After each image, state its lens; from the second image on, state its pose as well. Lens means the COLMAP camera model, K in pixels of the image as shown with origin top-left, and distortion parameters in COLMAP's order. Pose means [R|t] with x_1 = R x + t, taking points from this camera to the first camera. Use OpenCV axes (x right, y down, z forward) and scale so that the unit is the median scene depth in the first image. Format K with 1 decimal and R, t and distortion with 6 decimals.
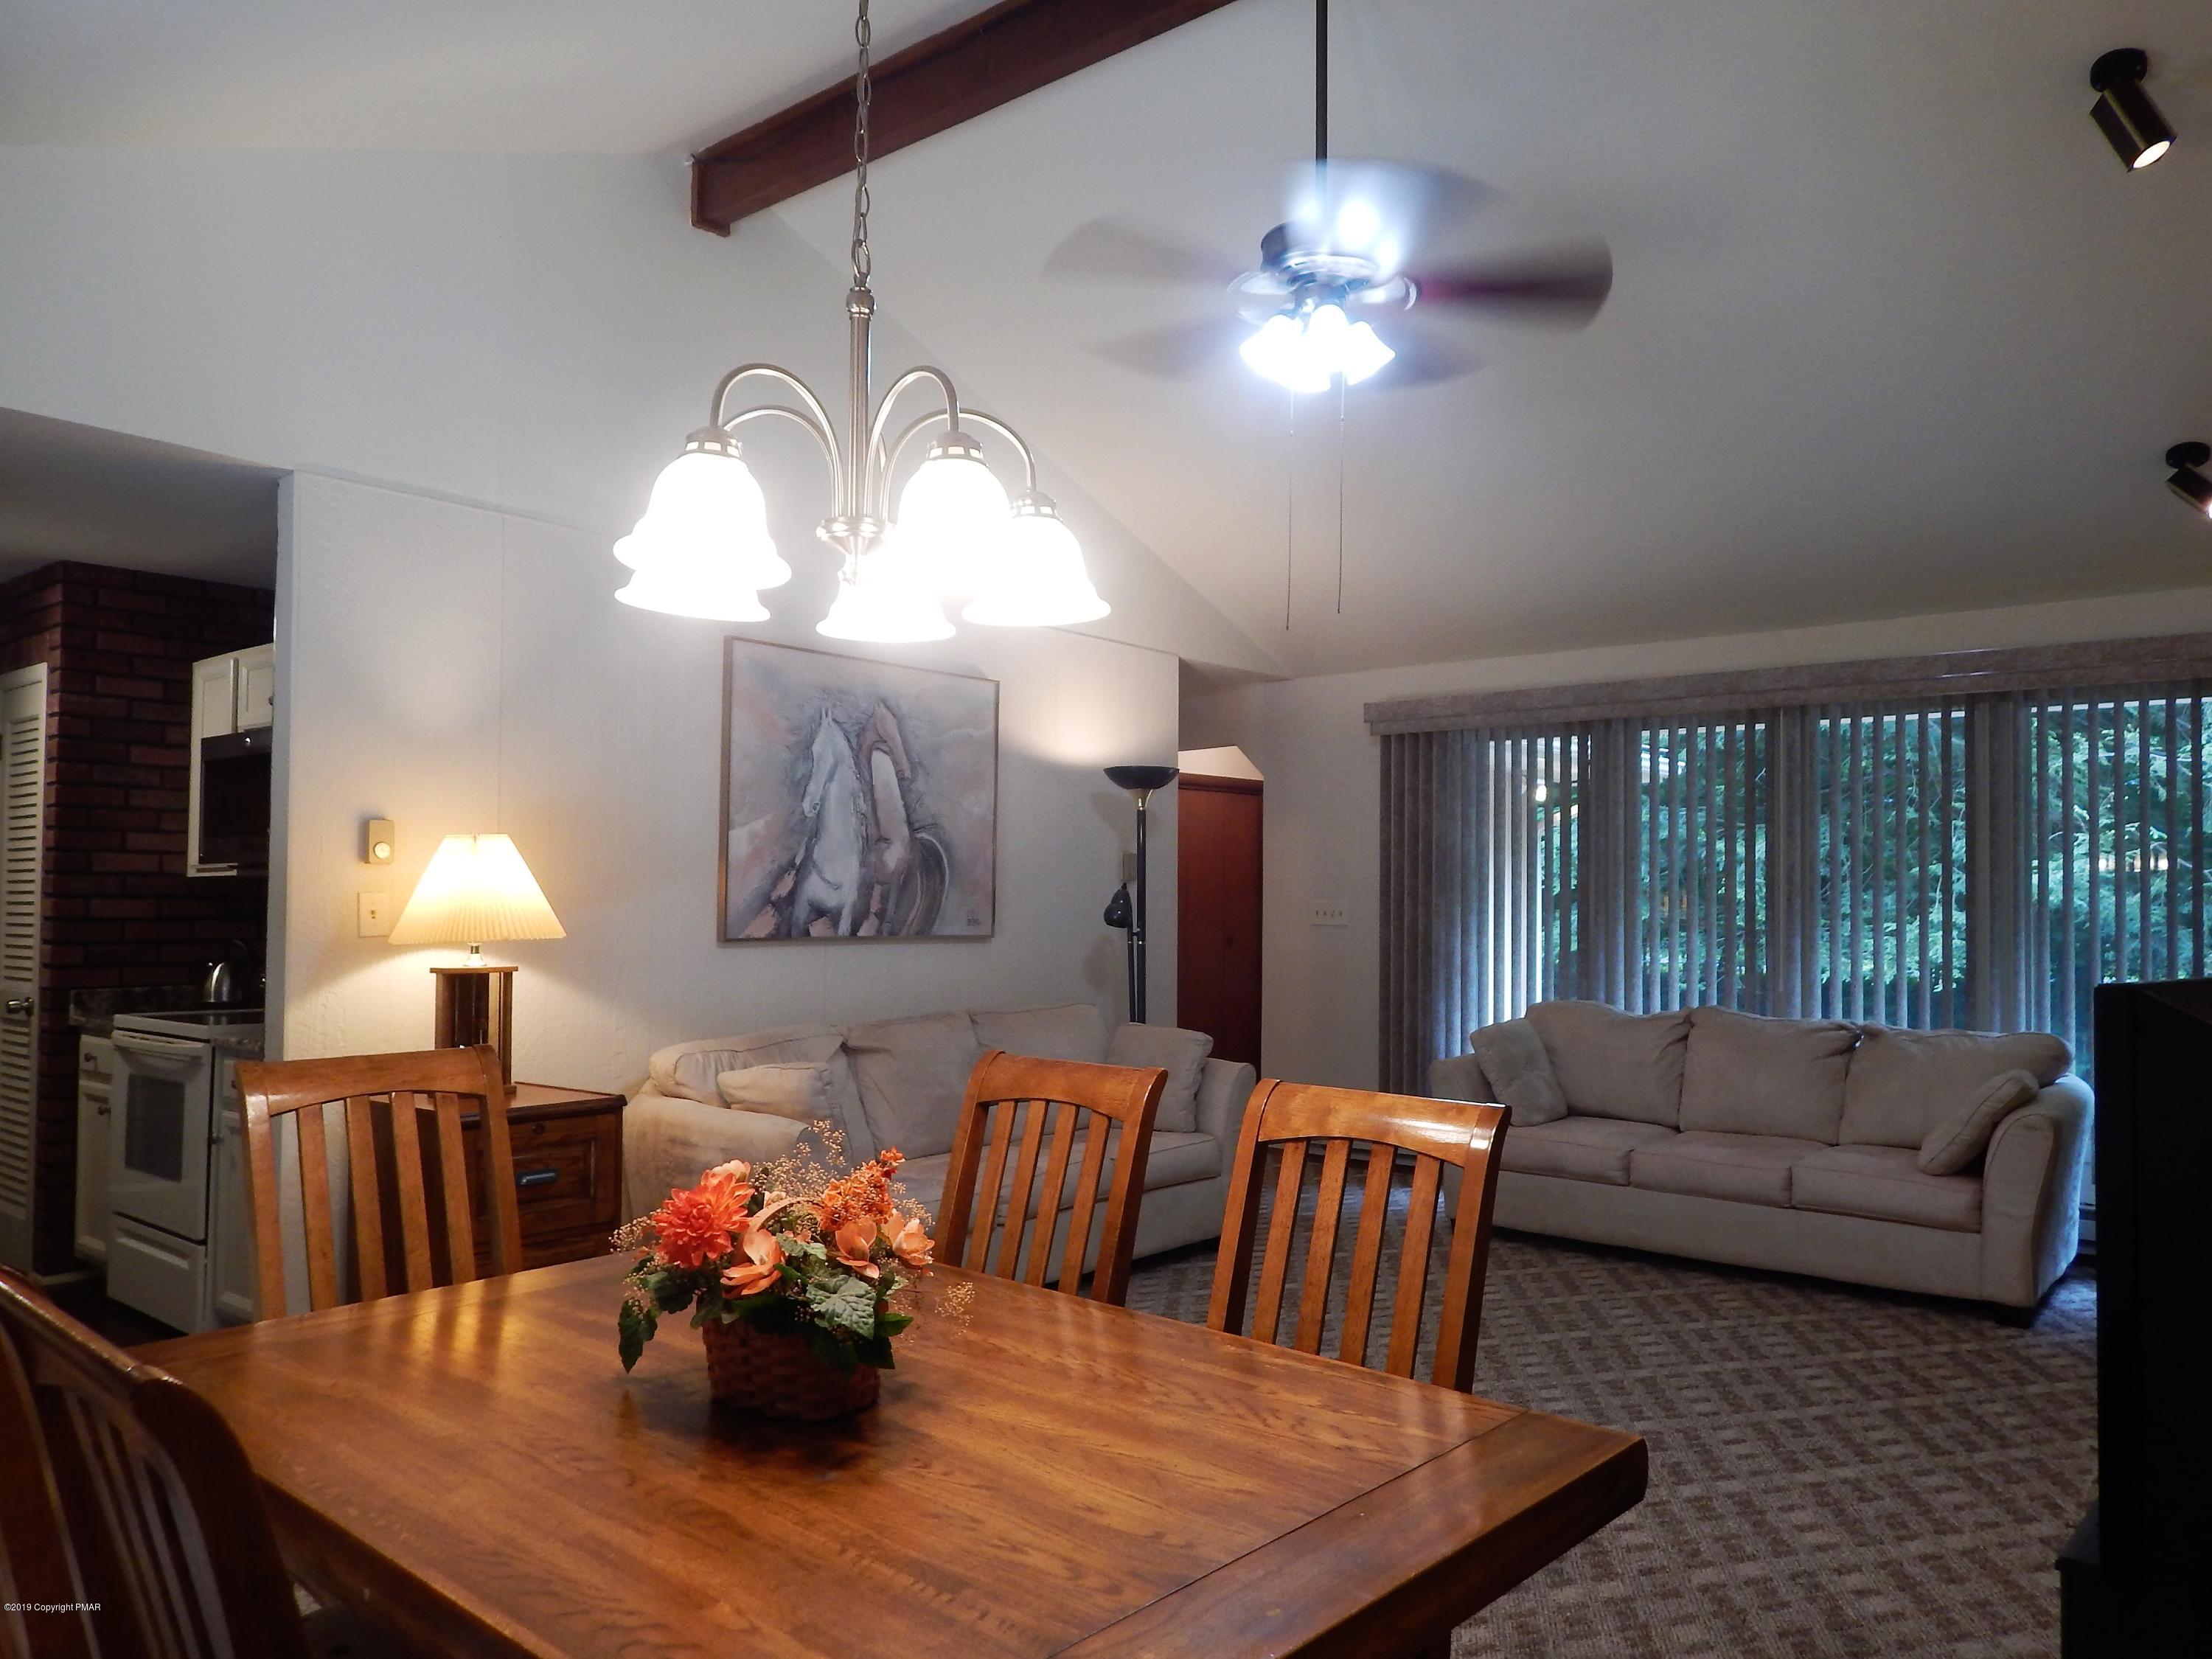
lens RADIAL K [[1518.5, 0, 1230.8], [0, 1518.5, 853.5], [0, 0, 1]] dist [0.019658, -0.026790]
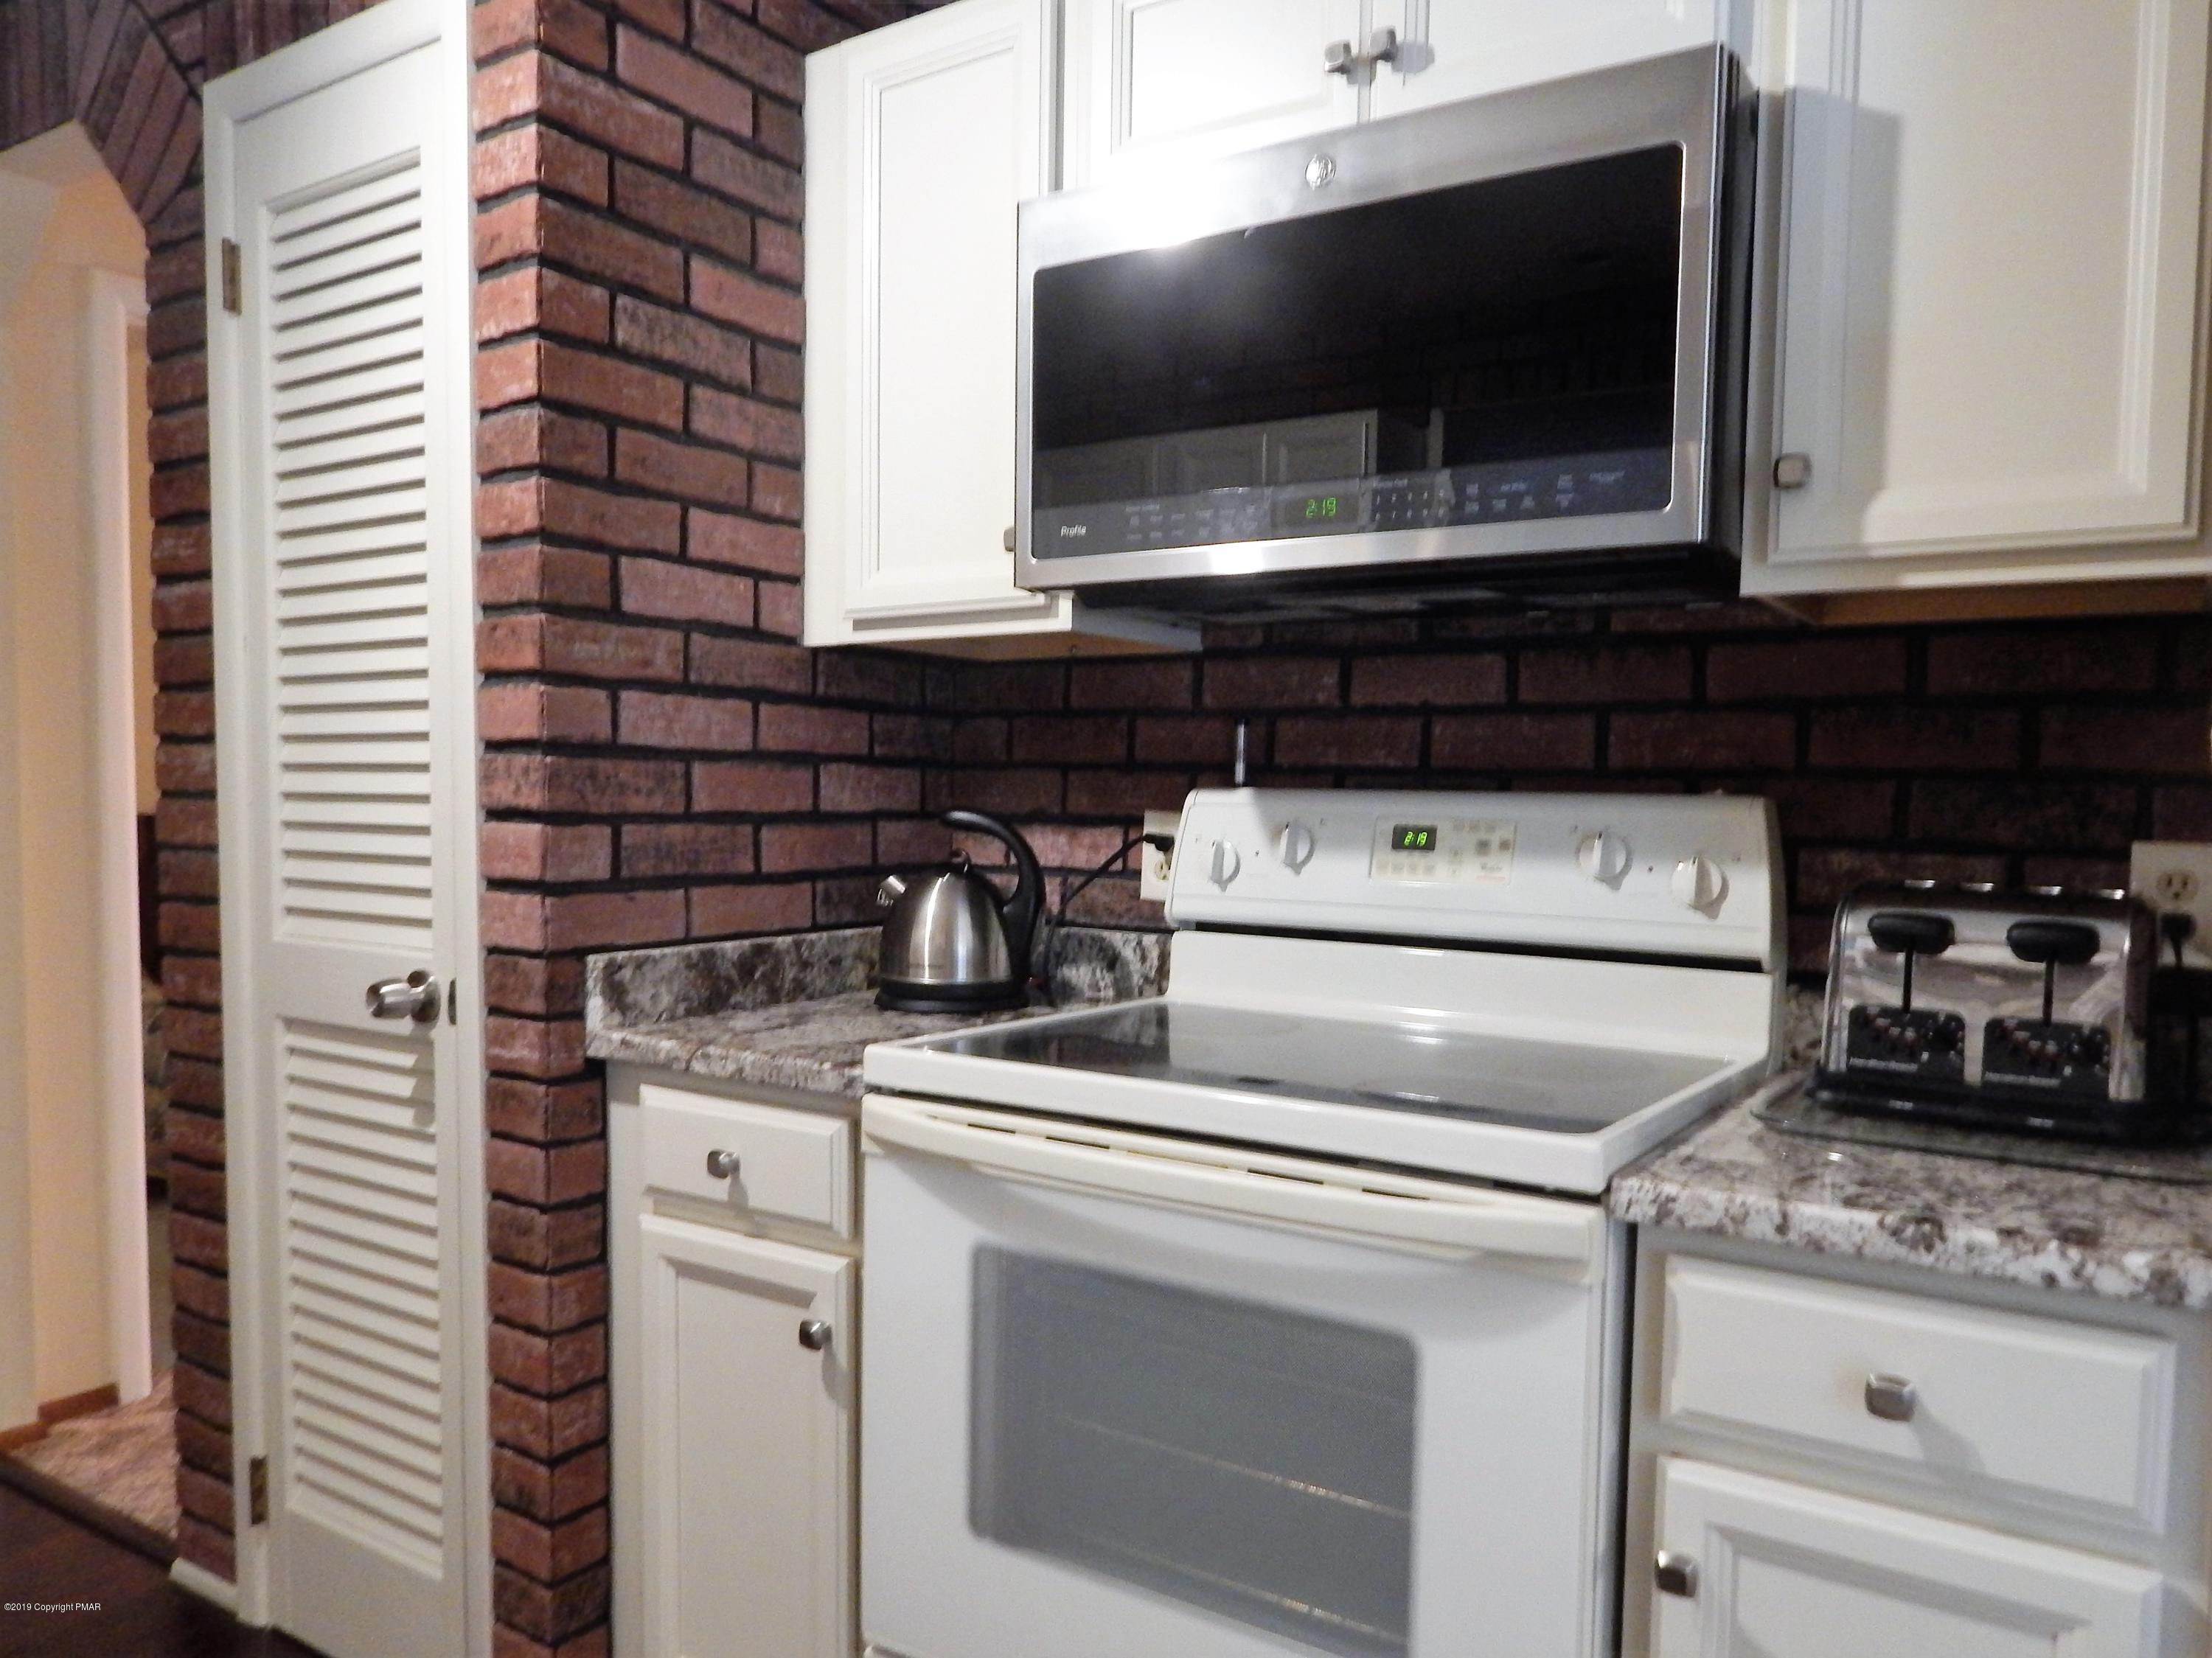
lens RADIAL K [[1518.4, 0, 1157.9], [0, 1518.4, 869.2], [0, 0, 1]] dist [0.019658, -0.026790]
pose [[0.995280, 0.003417, 0.096982, -0.654454], [-0.012108, 0.995943, 0.089172, 0.037186], [-0.096284, -0.089925, 0.991283, 0.635377]]
